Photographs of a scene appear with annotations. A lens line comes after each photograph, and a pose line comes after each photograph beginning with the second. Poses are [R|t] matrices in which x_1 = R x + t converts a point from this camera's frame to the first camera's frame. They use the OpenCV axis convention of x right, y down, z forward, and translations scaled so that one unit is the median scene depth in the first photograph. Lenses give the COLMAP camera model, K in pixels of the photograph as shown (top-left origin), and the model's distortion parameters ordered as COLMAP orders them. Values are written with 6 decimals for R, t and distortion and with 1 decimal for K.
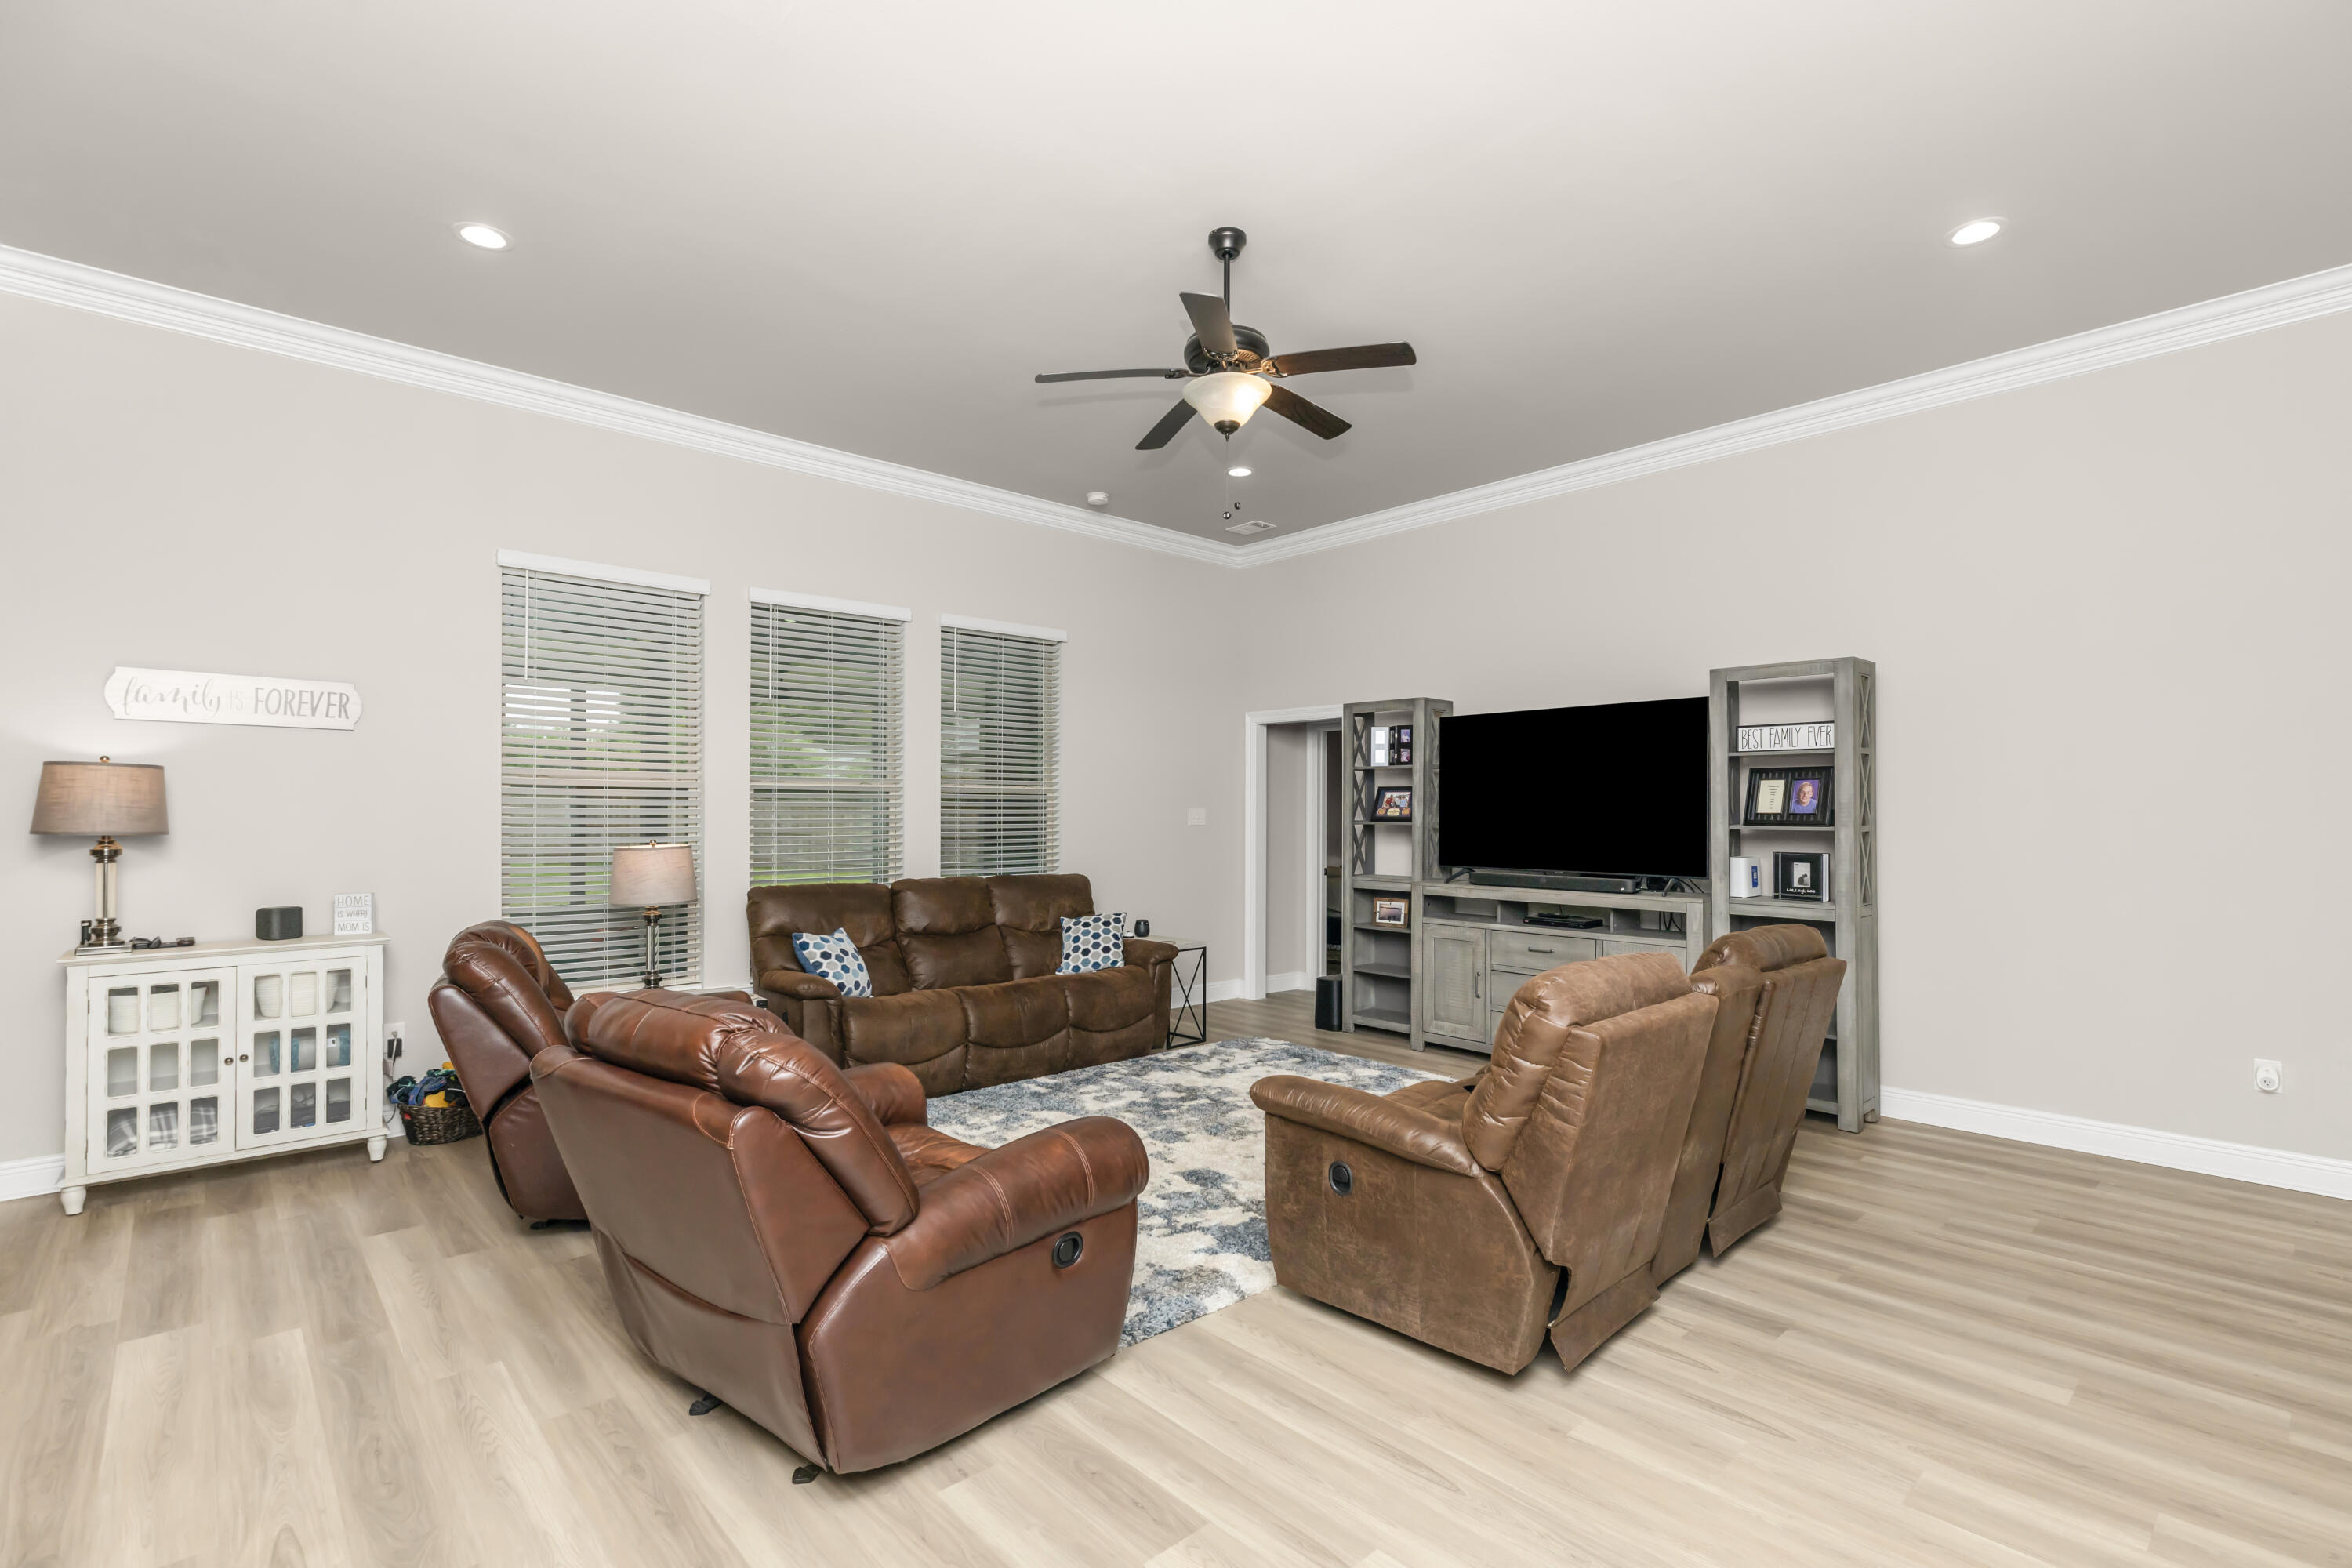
lens RADIAL K [[1062.1, 0, 1196.5], [0, 1062.1, 803.8], [0, 0, 1]] dist [0.003709, 0.000044]
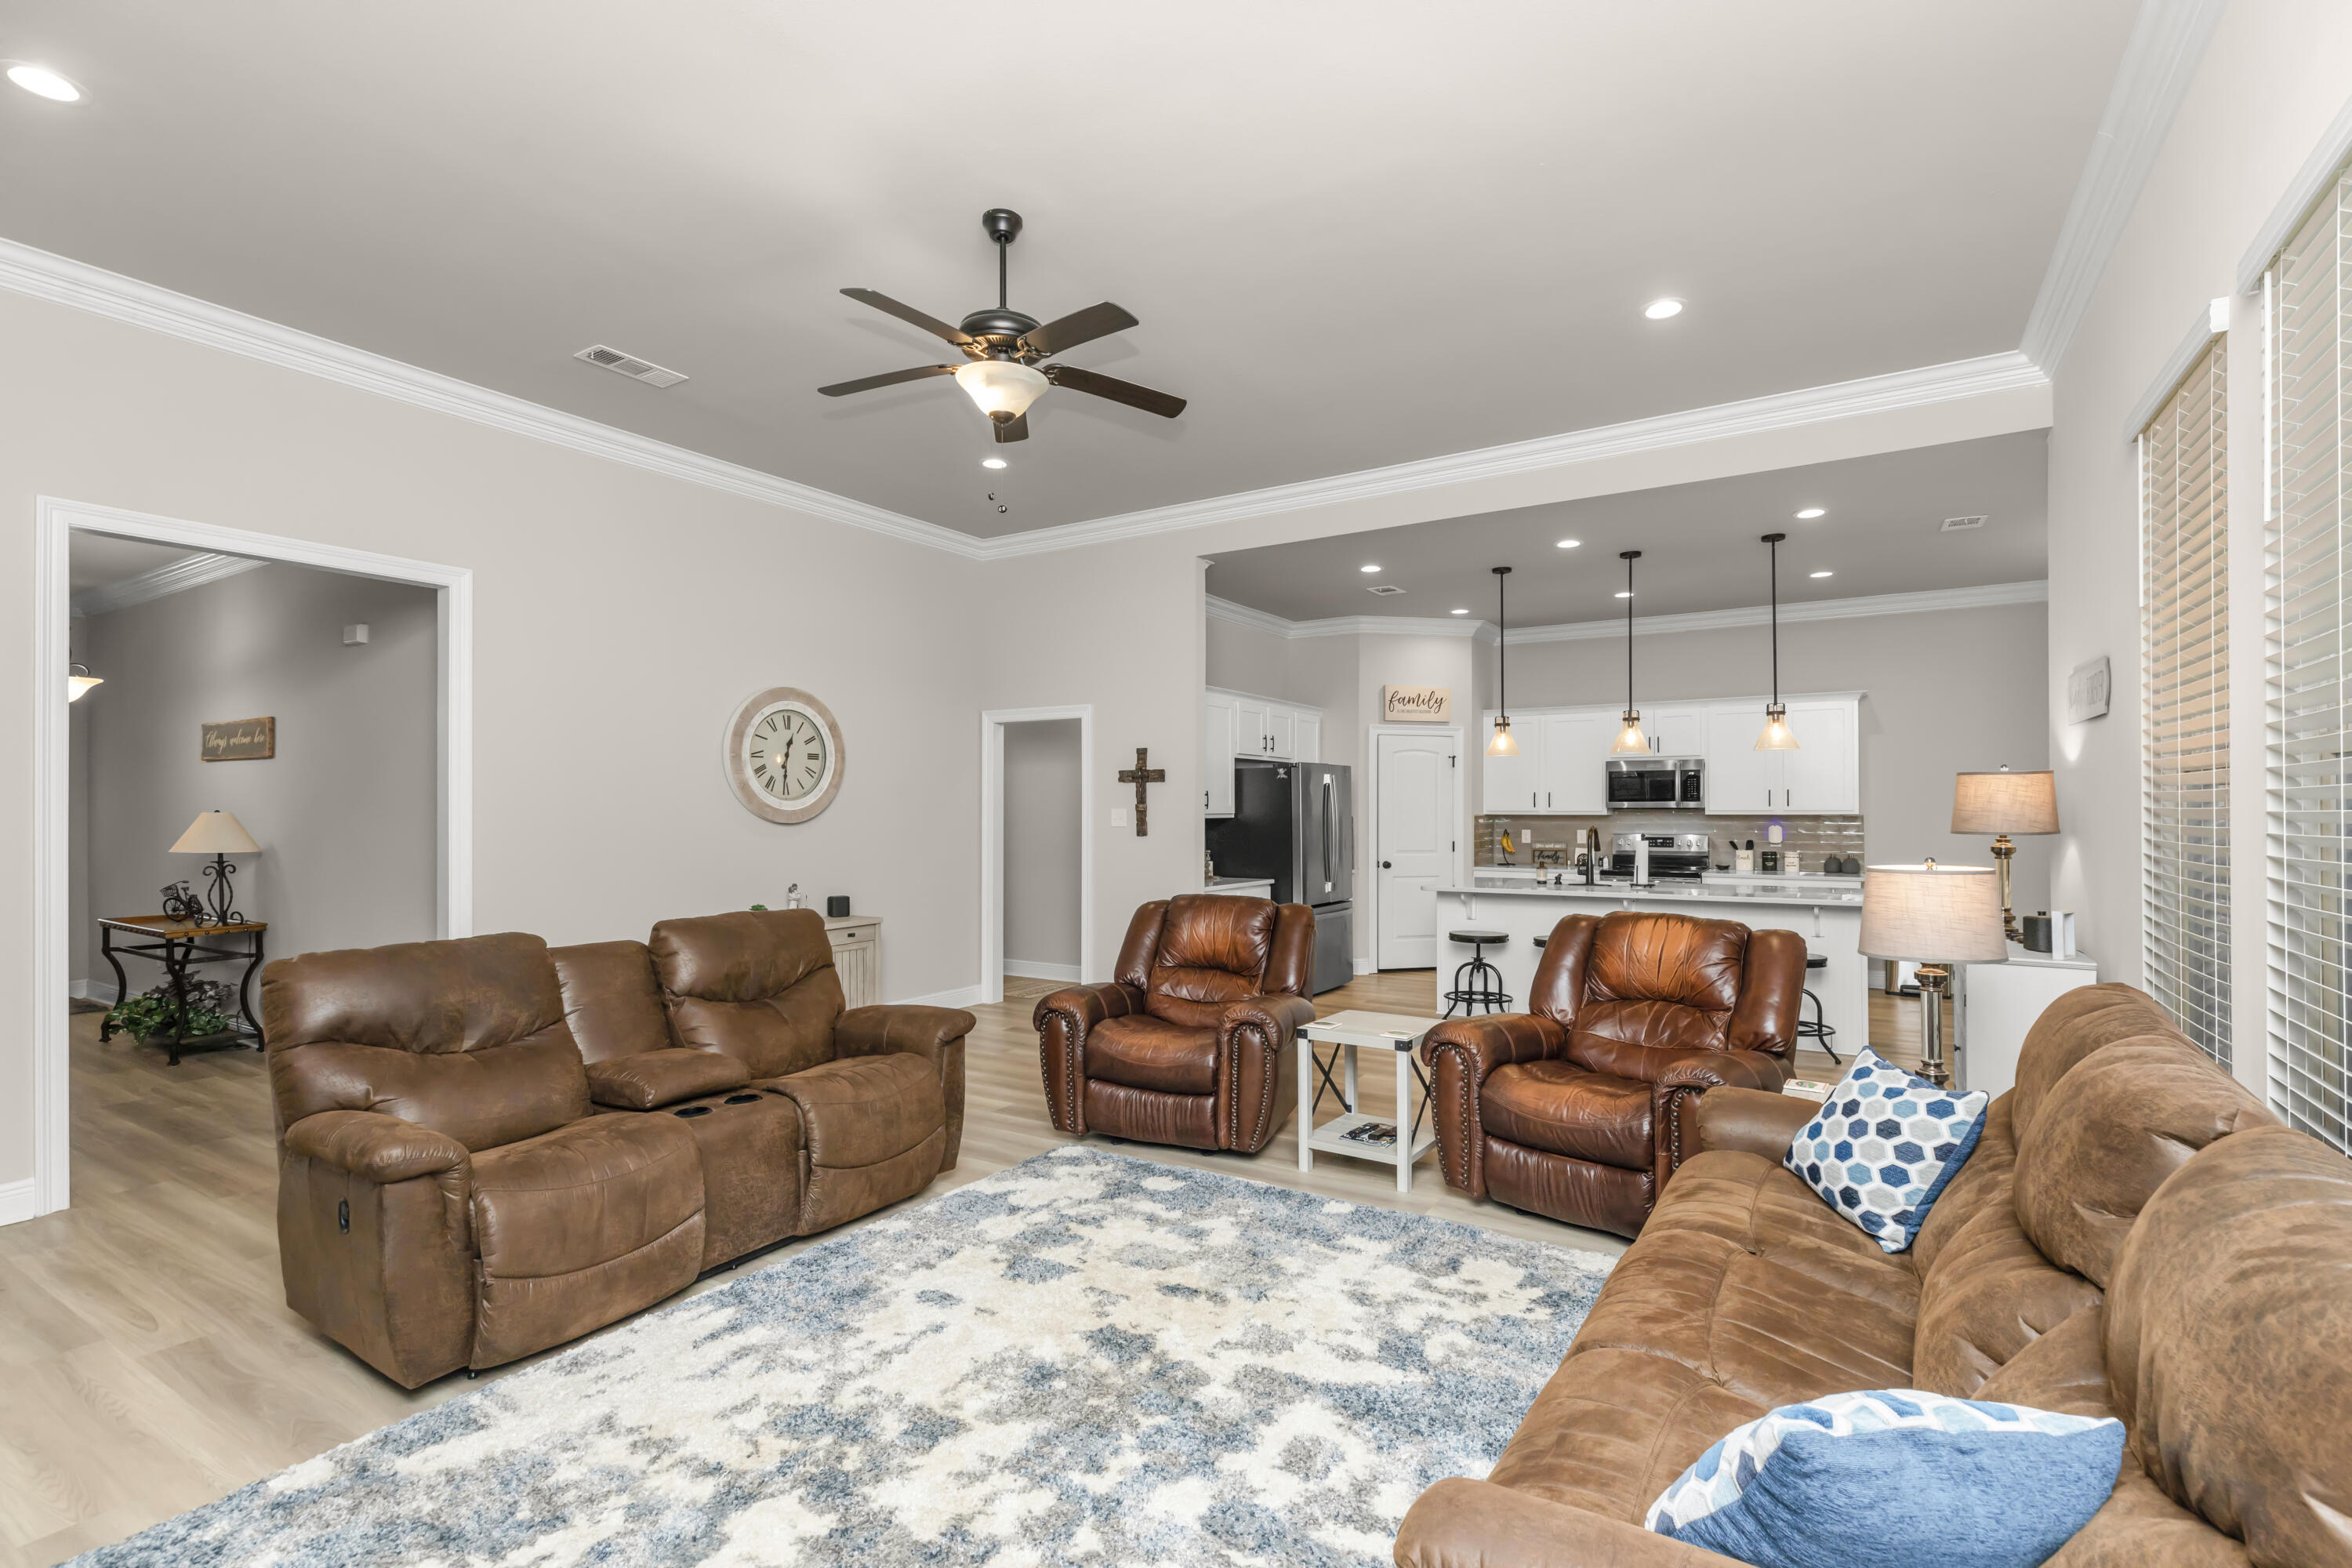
lens RADIAL K [[1062.1, 0, 1196.5], [0, 1062.1, 803.8], [0, 0, 1]] dist [0.003709, 0.000044]
pose [[-0.963034, -0.001091, -0.269379, 0.083276], [0.002893, 0.999892, -0.014391, 0.007472], [0.269366, -0.014638, -0.962927, 1.397238]]
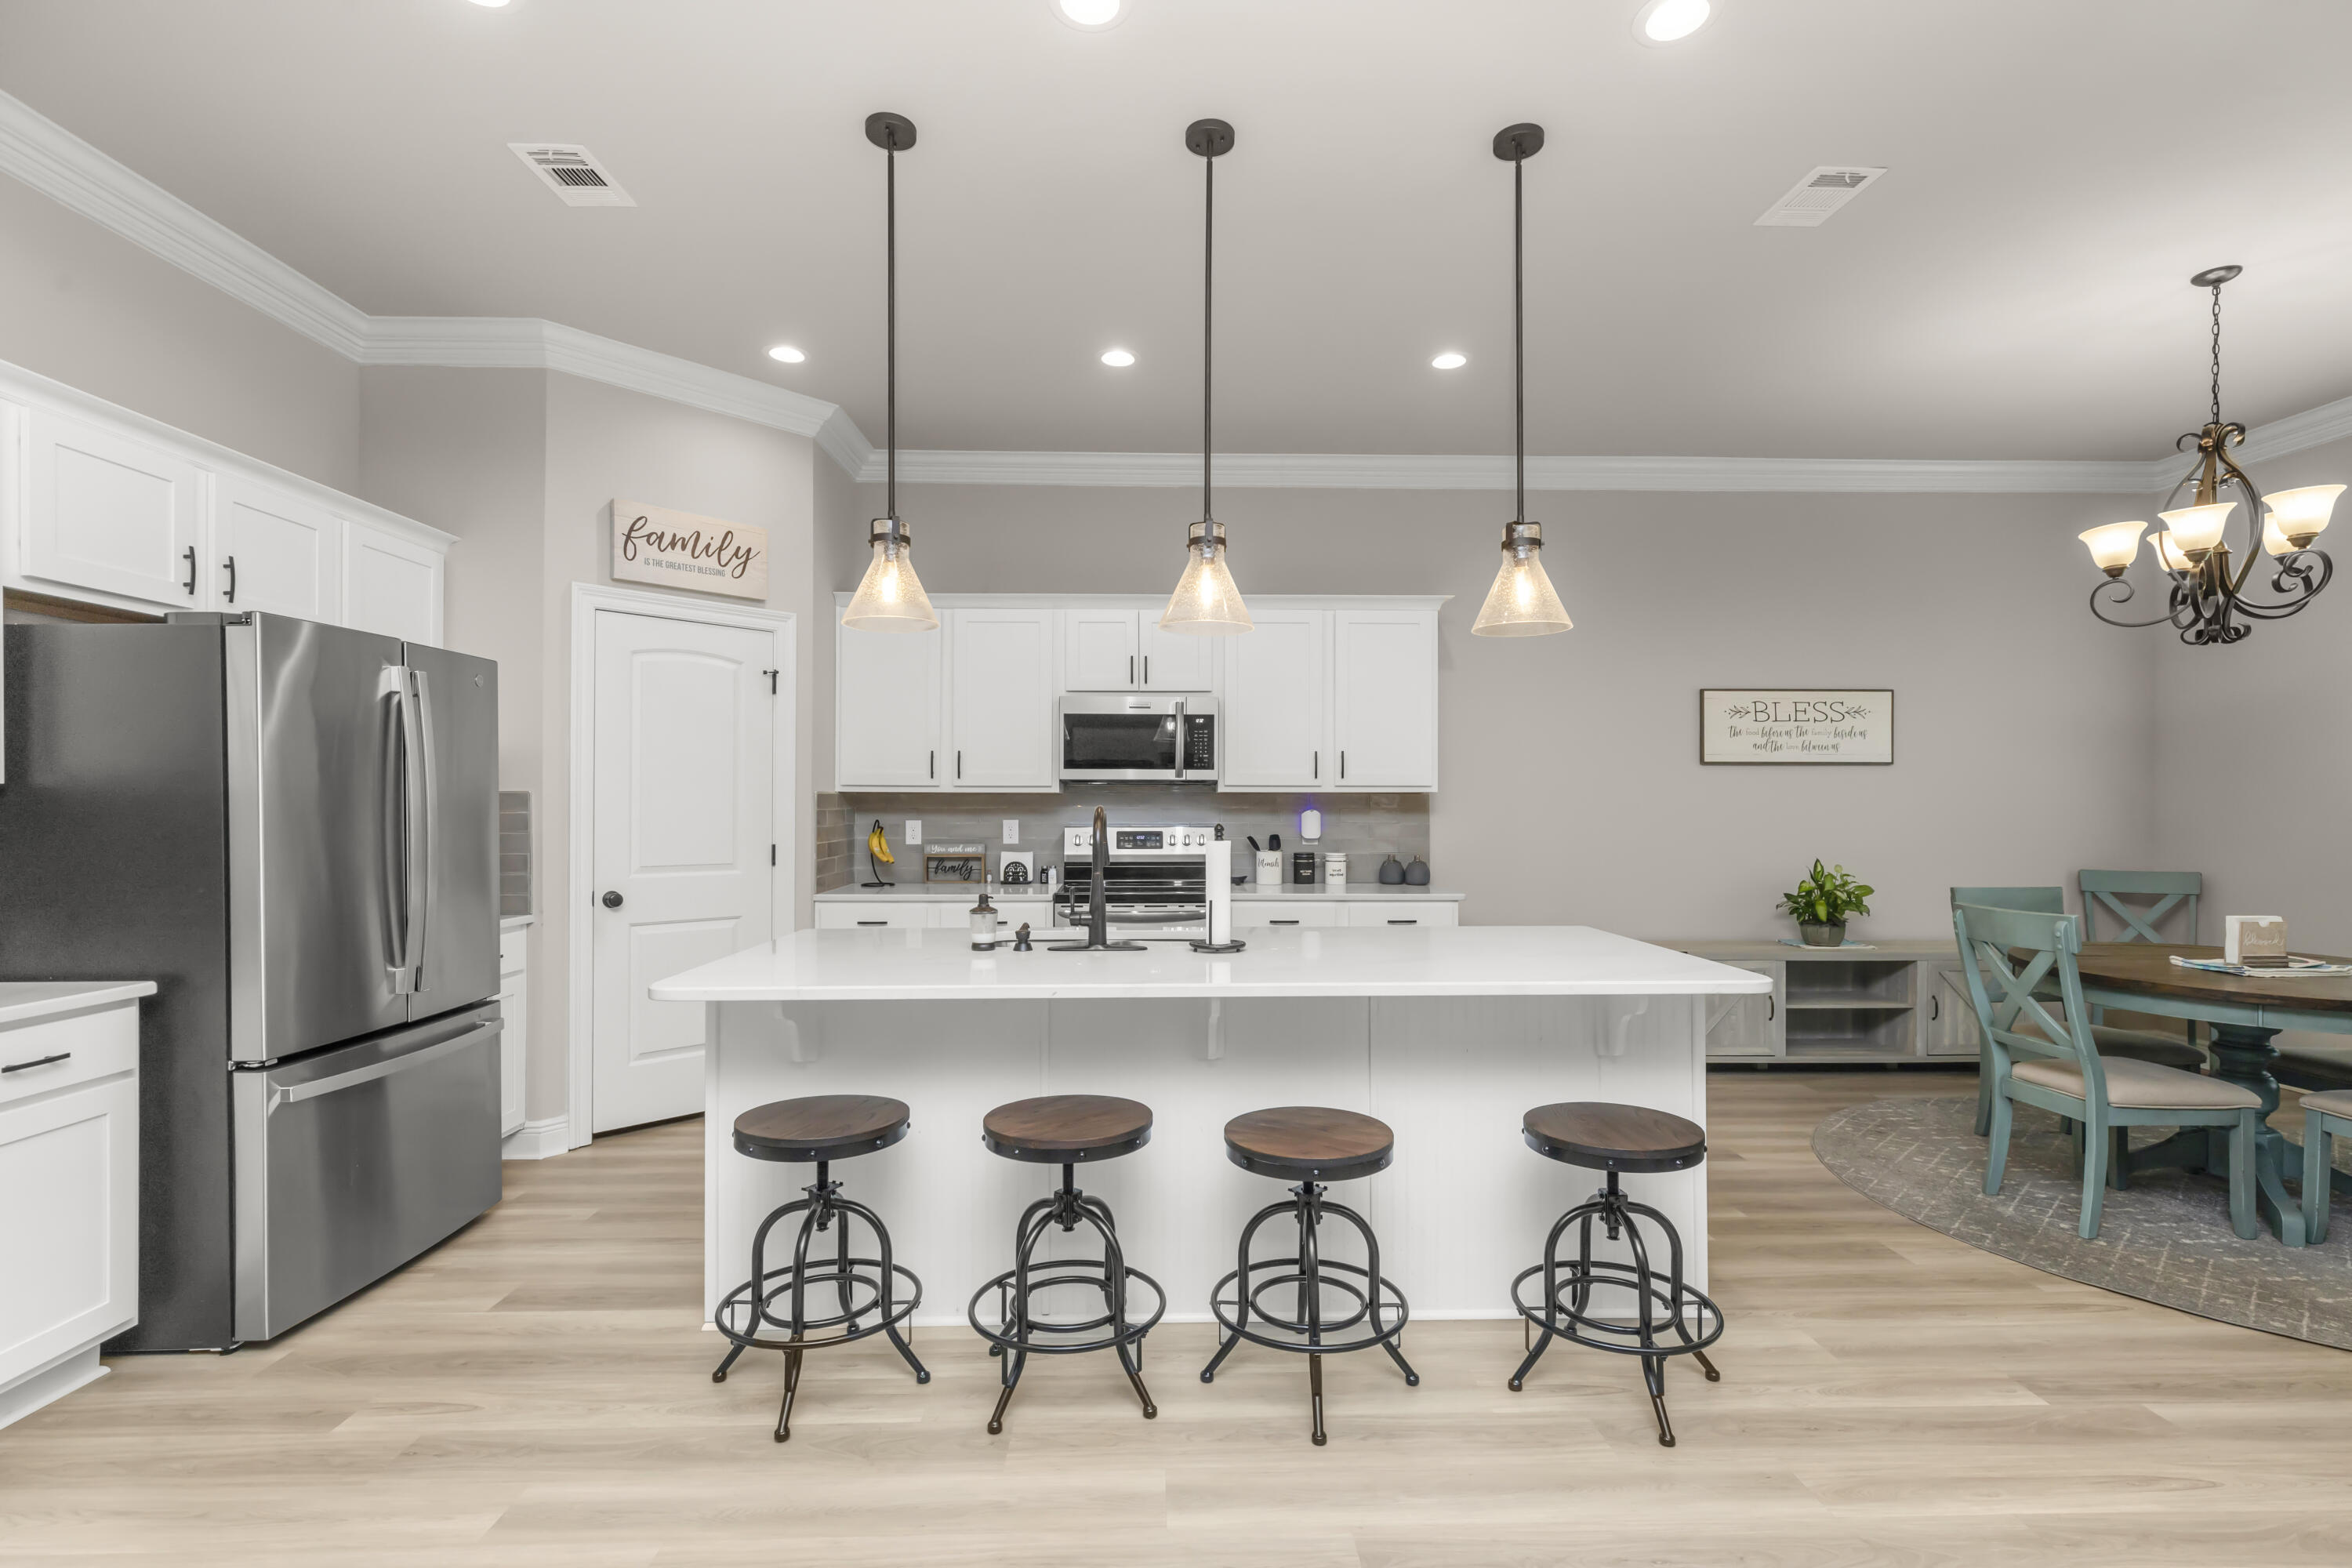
lens RADIAL K [[1071.1, 0, 1174.0], [0, 1071.1, 809.4], [0, 0, 1]] dist [0.002122, -0.000320]
pose [[-0.663043, 0.002300, -0.748578, -0.379617], [0.004053, 0.999992, -0.000517, 0.019065], [0.748570, -0.003376, -0.663047, 0.612822]]
